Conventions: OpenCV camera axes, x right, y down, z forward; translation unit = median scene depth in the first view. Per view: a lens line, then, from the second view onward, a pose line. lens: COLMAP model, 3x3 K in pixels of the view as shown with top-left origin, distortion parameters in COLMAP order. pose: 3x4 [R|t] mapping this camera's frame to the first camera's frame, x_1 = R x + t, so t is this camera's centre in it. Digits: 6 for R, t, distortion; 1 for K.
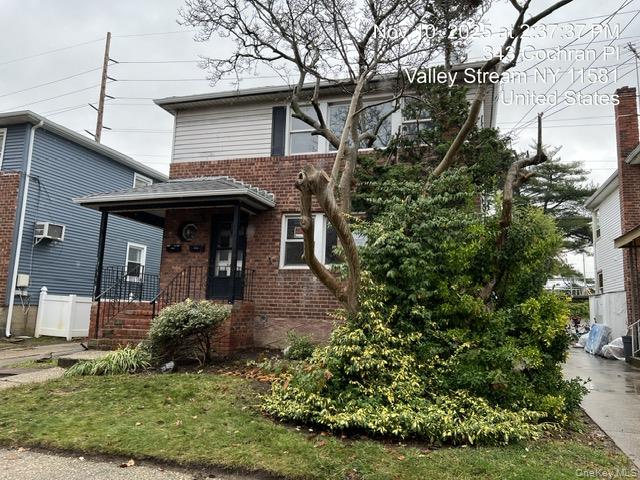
lens RADIAL K [[485.0, 0, 320.8], [0, 485.0, 241.0], [0, 0, 1]] dist [0.051965, 0.000216]
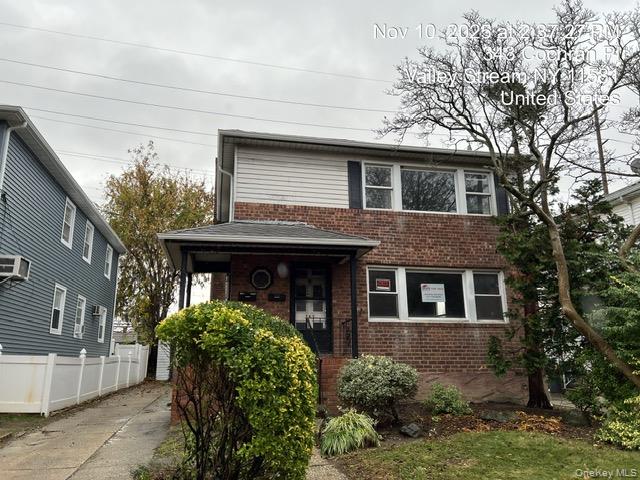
lens RADIAL K [[485.0, 0, 320.2], [0, 485.0, 239.2], [0, 0, 1]] dist [0.051965, 0.000216]
pose [[0.870532, 0.082814, 0.485093, -0.632641], [-0.036579, 0.993901, -0.104032, -0.002161], [-0.490750, 0.072819, 0.868252, 0.153872]]
